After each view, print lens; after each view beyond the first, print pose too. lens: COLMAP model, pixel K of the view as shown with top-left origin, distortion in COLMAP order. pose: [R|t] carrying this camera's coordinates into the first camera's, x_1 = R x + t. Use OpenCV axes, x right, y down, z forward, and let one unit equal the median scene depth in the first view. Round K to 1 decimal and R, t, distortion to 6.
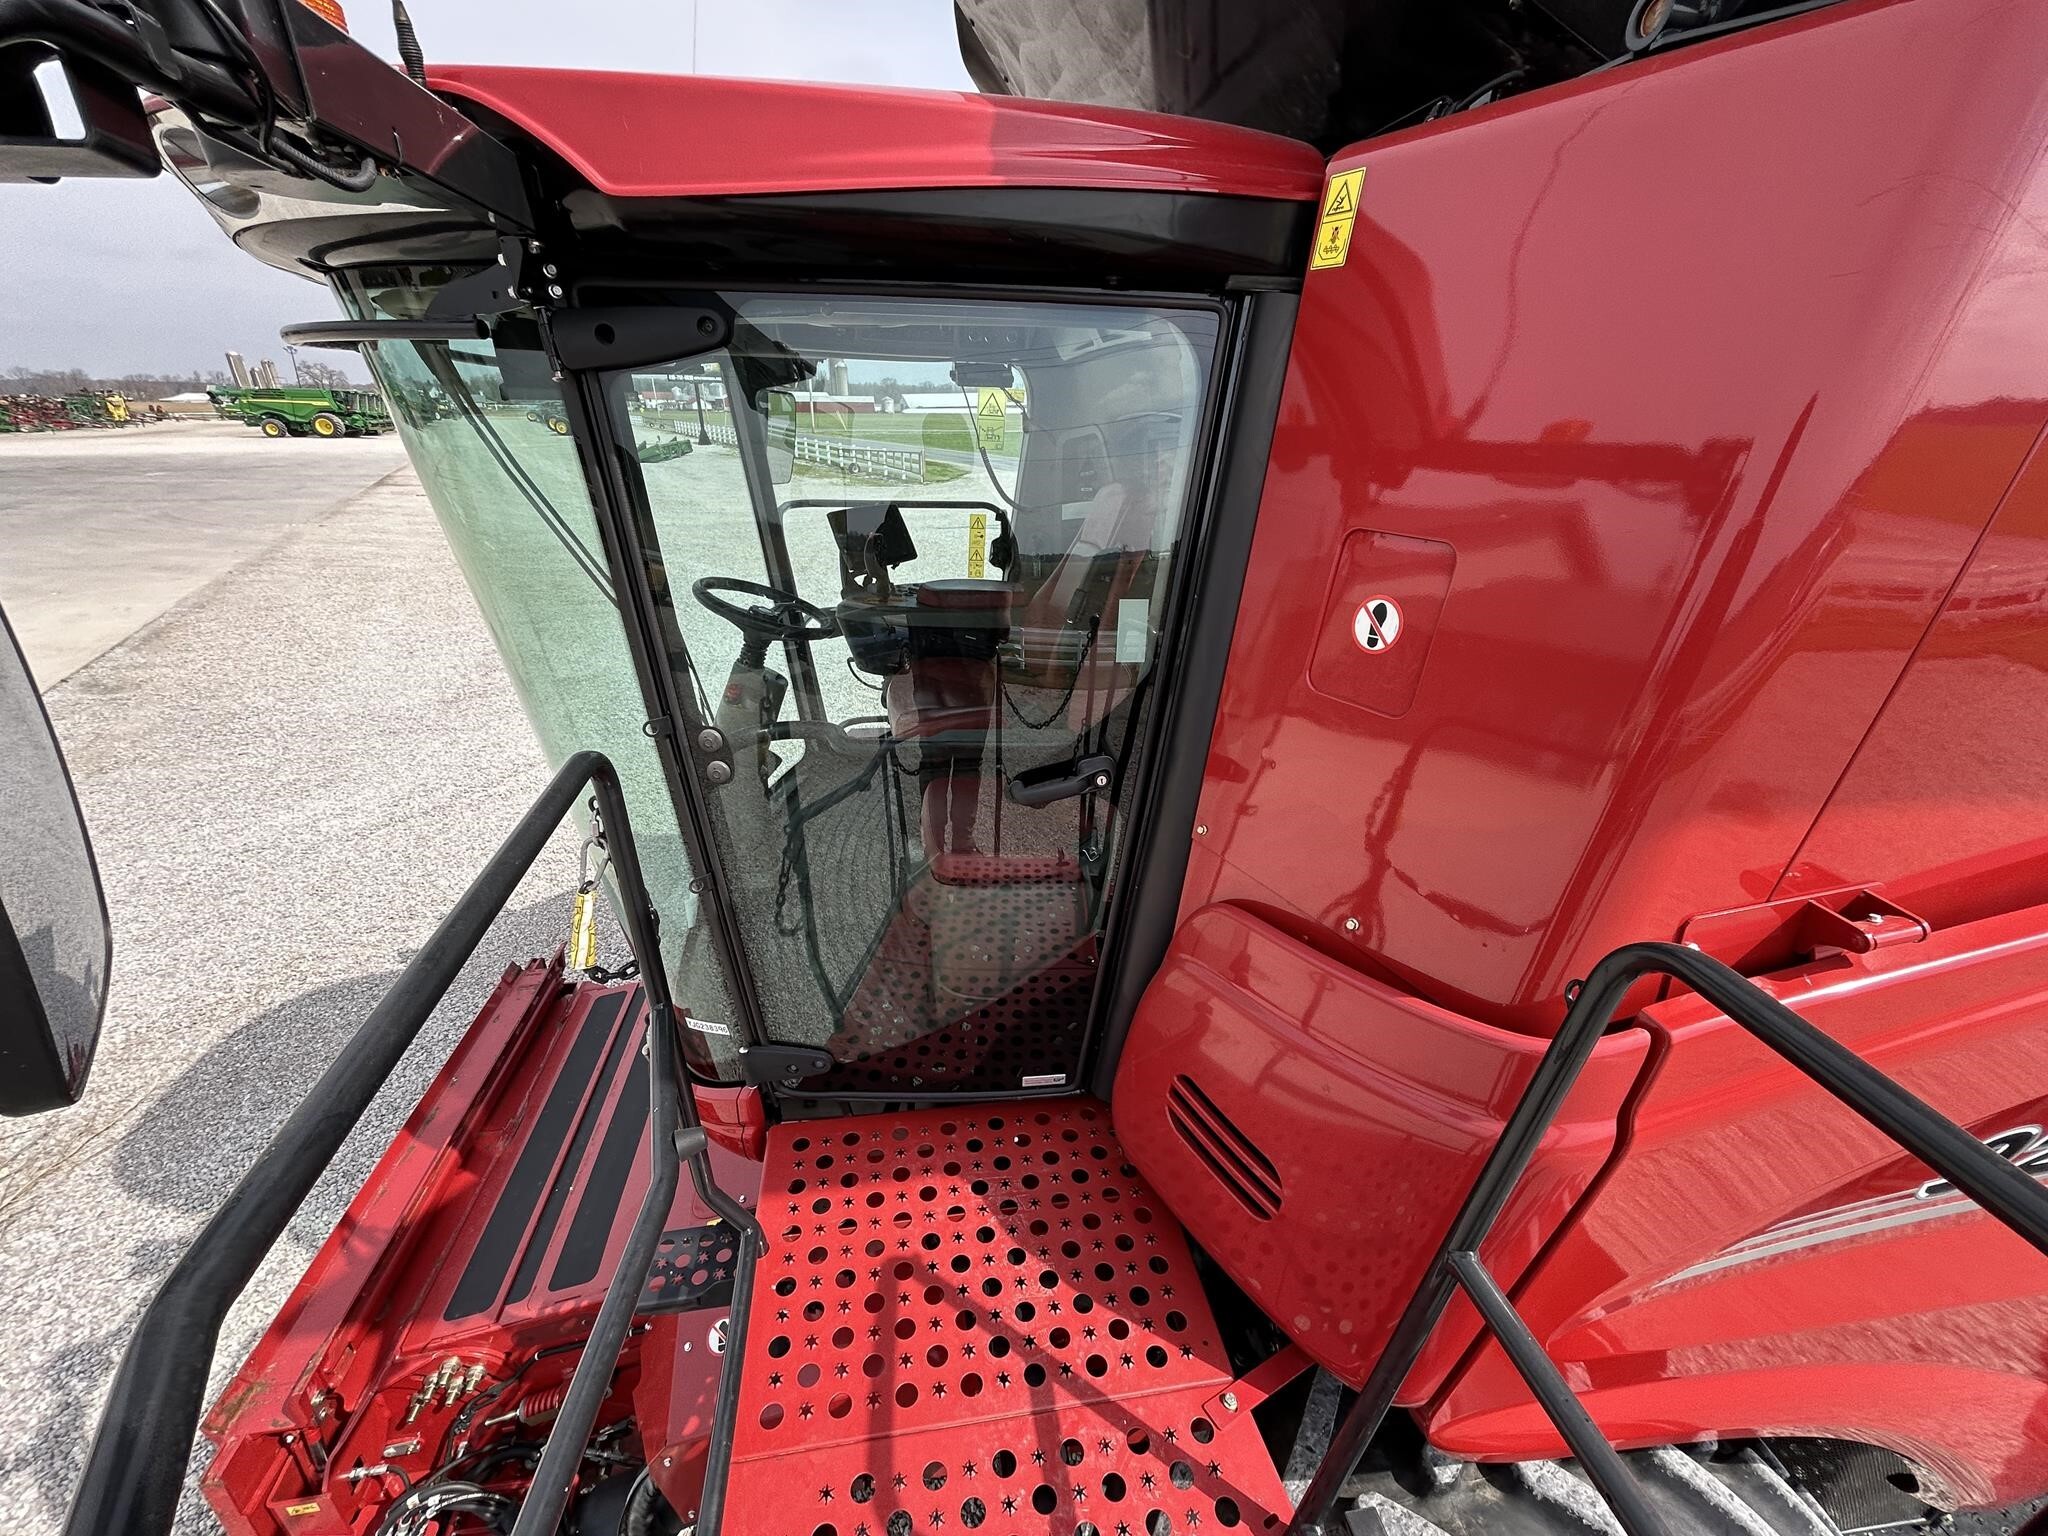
lens RADIAL K [[896.7, 0, 1024.0], [0, 896.7, 768.0], [0, 0, 1]] dist [-0.000503, -0.000470]
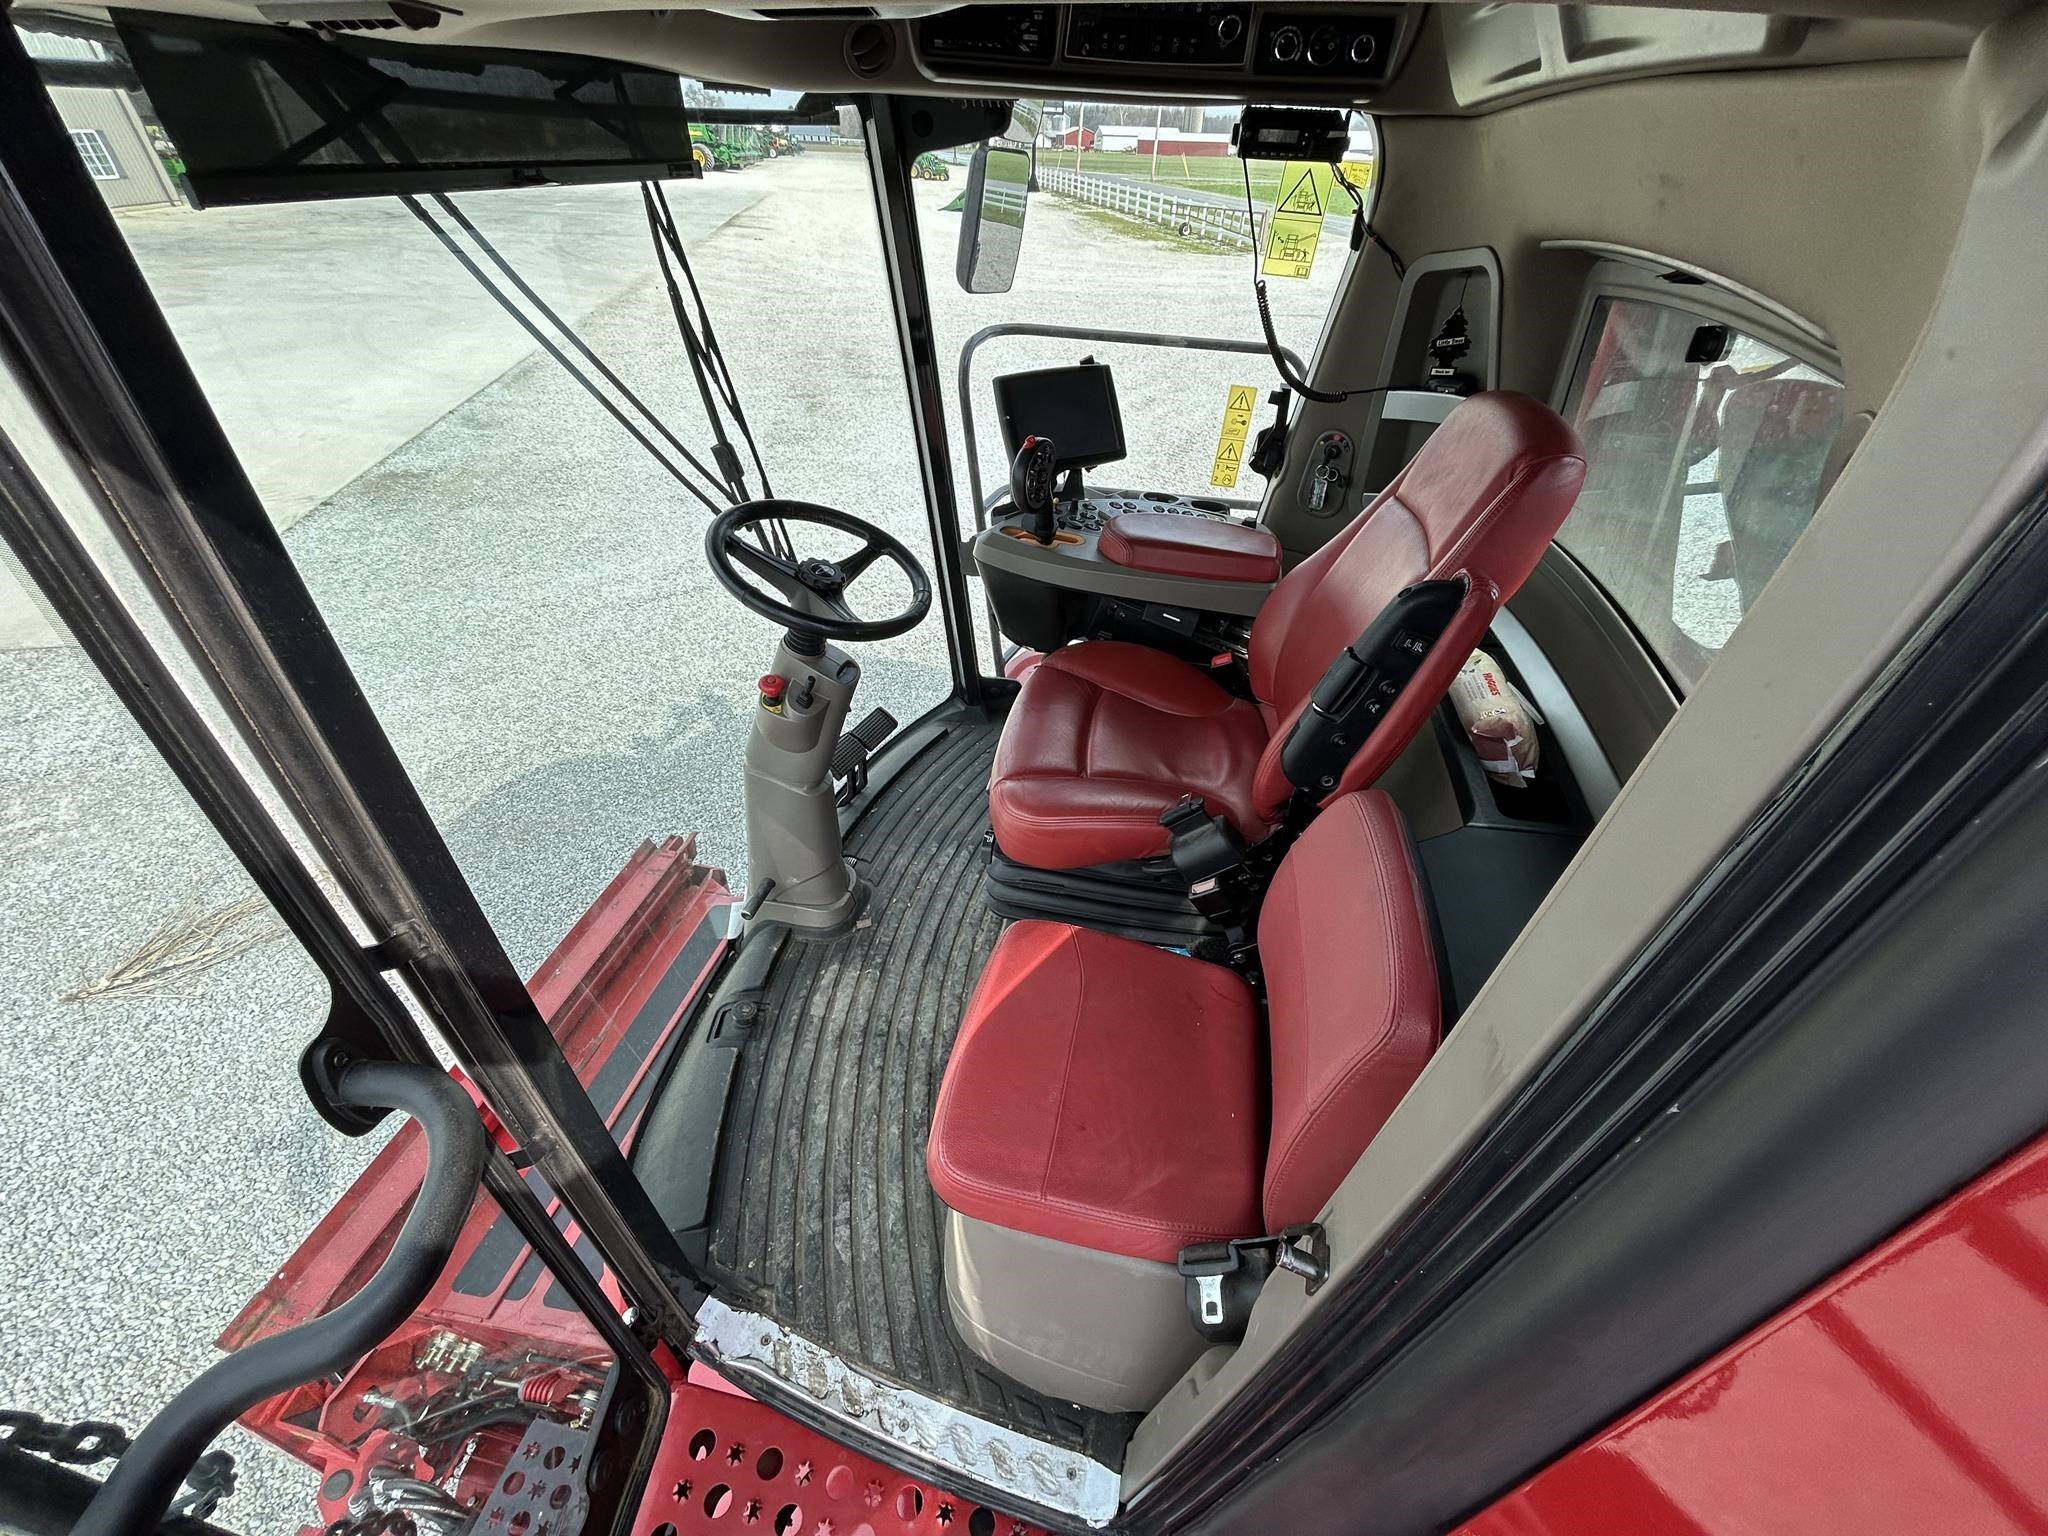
lens RADIAL K [[843.7, 0, 1024.0], [0, 843.7, 768.0], [0, 0, 1]] dist [-0.038160, 0.024087]
pose [[0.935620, 0.226327, -0.270907, 0.012404], [-0.148725, 0.948718, 0.278953, -0.091045], [0.320149, -0.220703, 0.921301, 0.190770]]
